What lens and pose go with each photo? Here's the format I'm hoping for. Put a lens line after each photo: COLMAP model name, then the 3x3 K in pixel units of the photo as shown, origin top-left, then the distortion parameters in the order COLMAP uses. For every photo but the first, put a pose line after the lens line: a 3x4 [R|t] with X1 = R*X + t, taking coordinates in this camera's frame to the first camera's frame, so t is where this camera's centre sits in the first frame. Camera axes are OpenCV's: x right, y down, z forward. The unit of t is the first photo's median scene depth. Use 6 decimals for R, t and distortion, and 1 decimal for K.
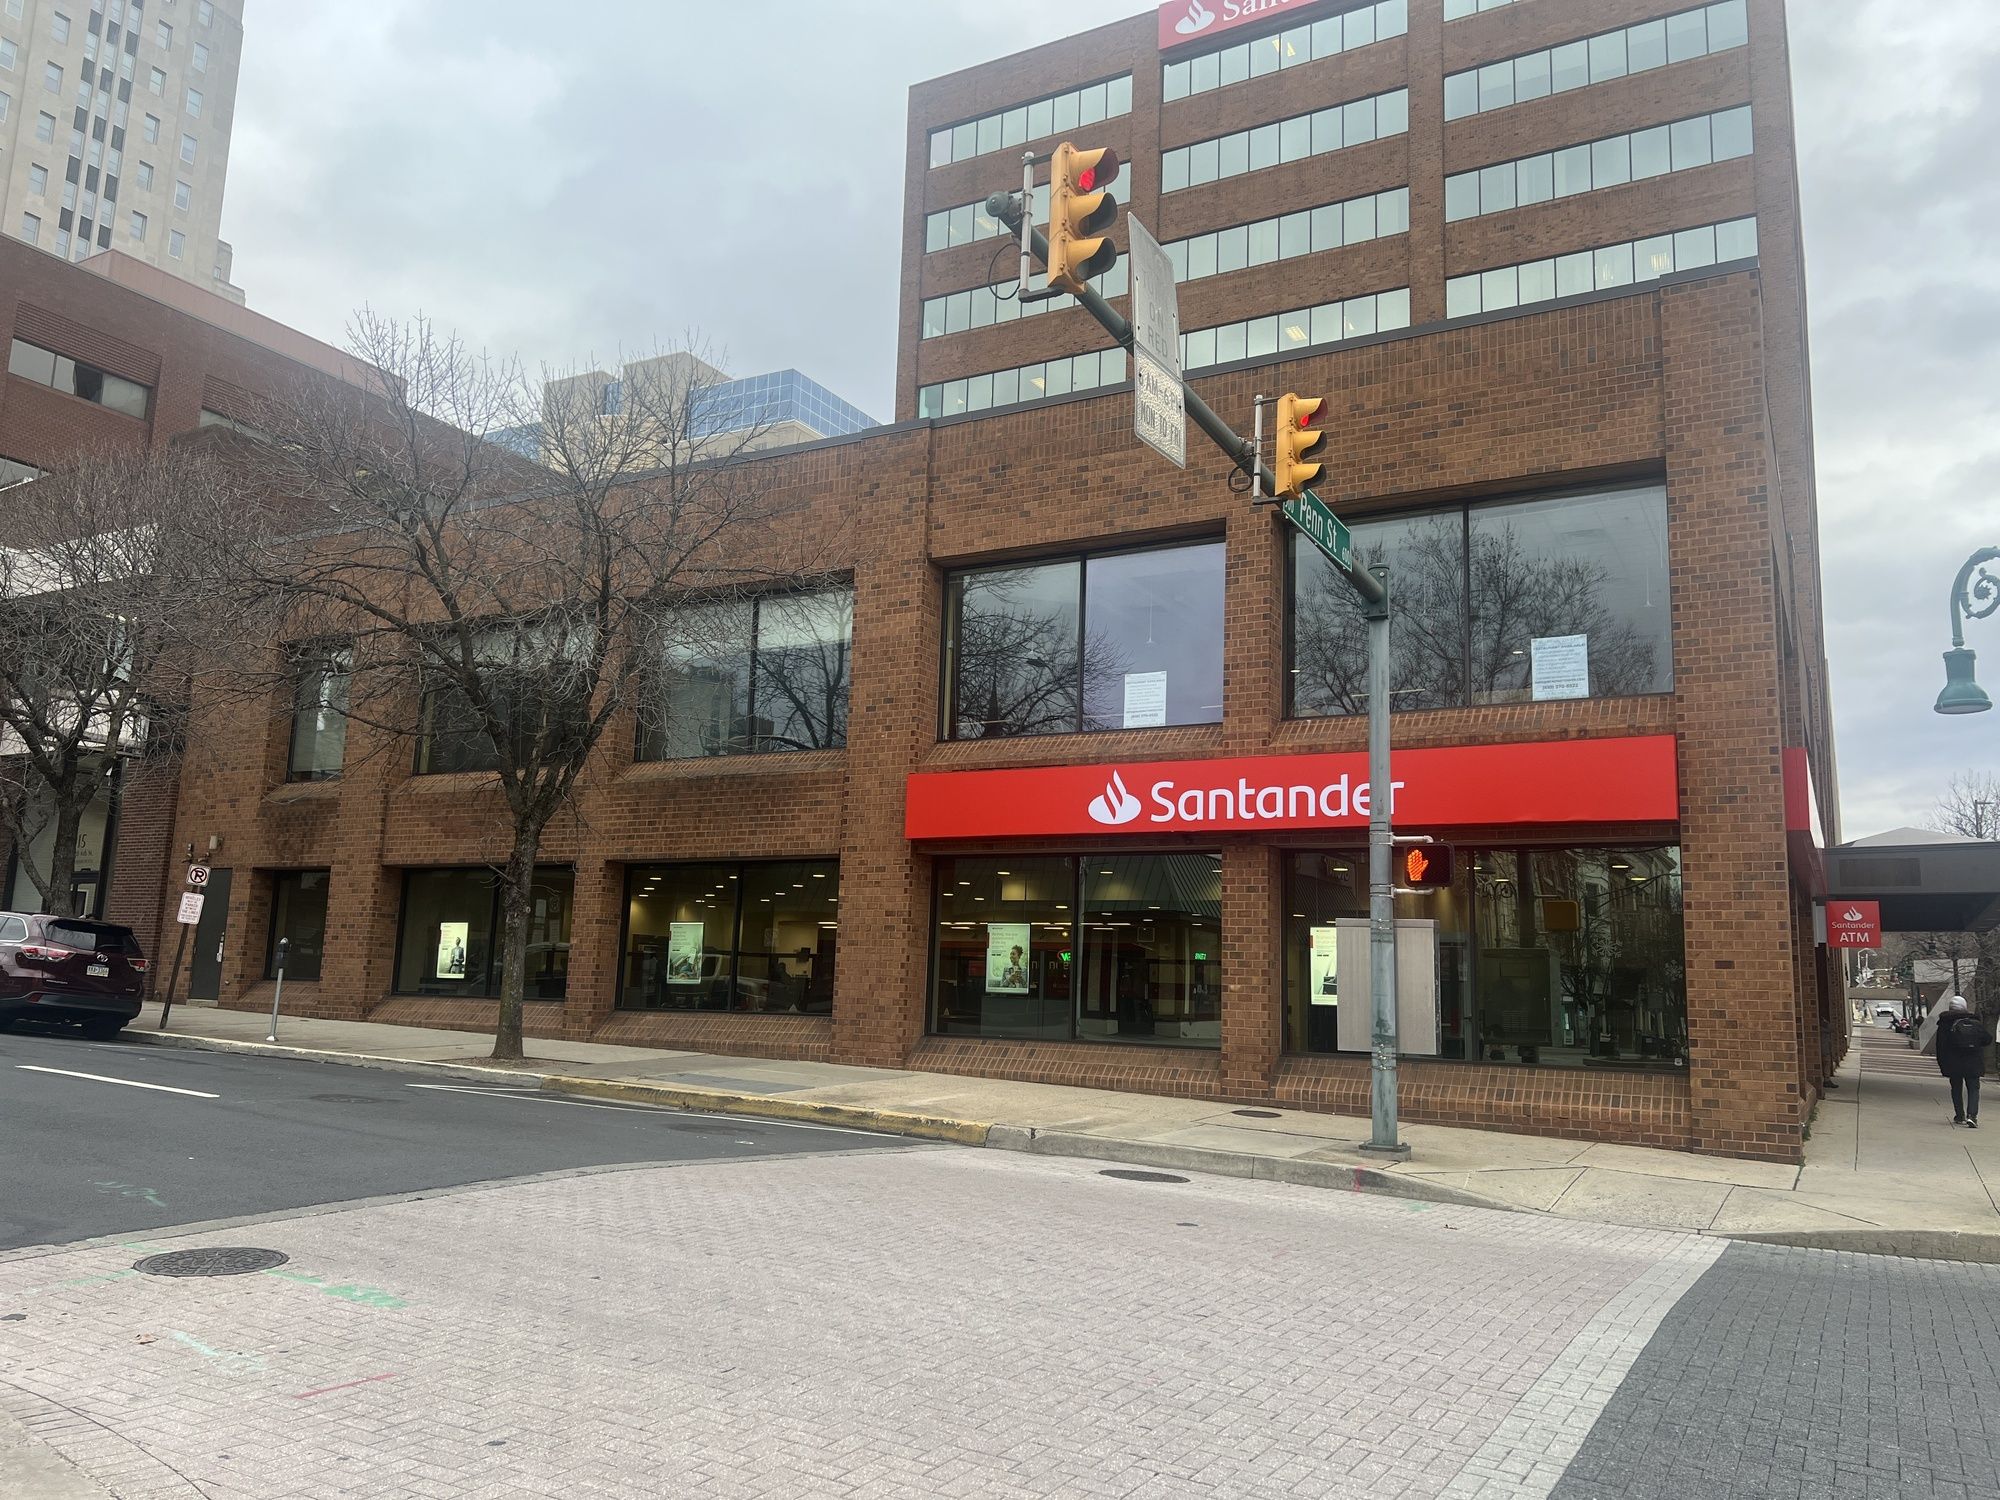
lens RADIAL K [[1504.4, 0, 1009.1], [0, 1504.4, 757.3], [0, 0, 1]] dist [0.053750, -0.062188]
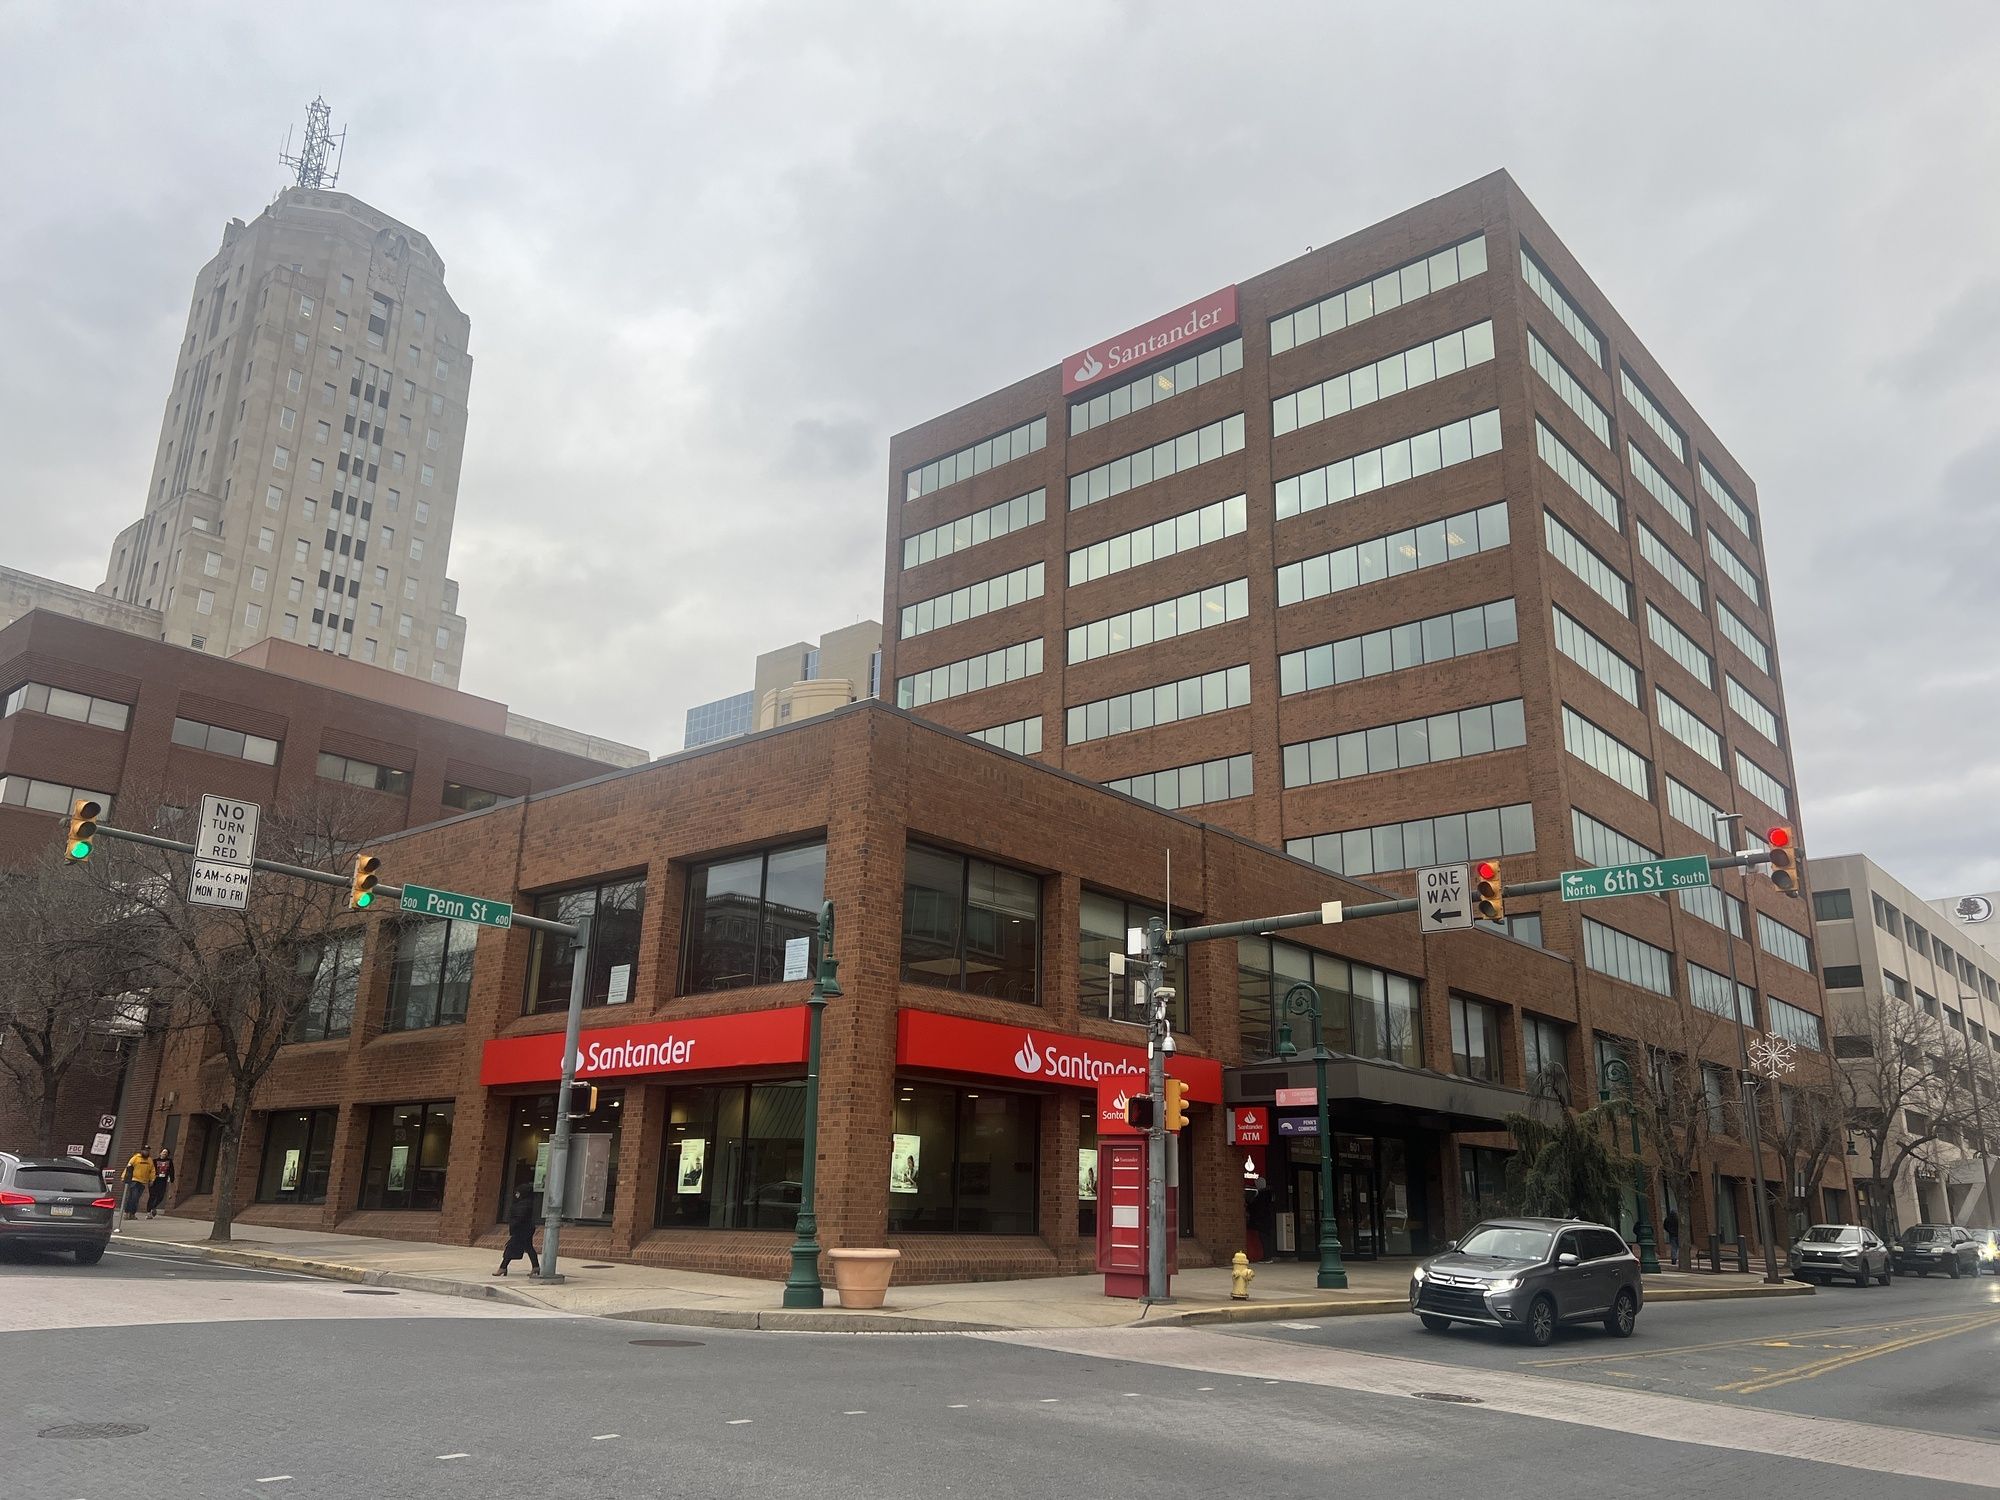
lens RADIAL K [[1504.4, 0, 1006.6], [0, 1504.4, 756.8], [0, 0, 1]] dist [0.053750, -0.062188]
pose [[0.979761, -0.069336, -0.187782, 0.726044], [0.042225, 0.988573, -0.144707, -0.027291], [0.195669, 0.133849, 0.971493, -0.385588]]
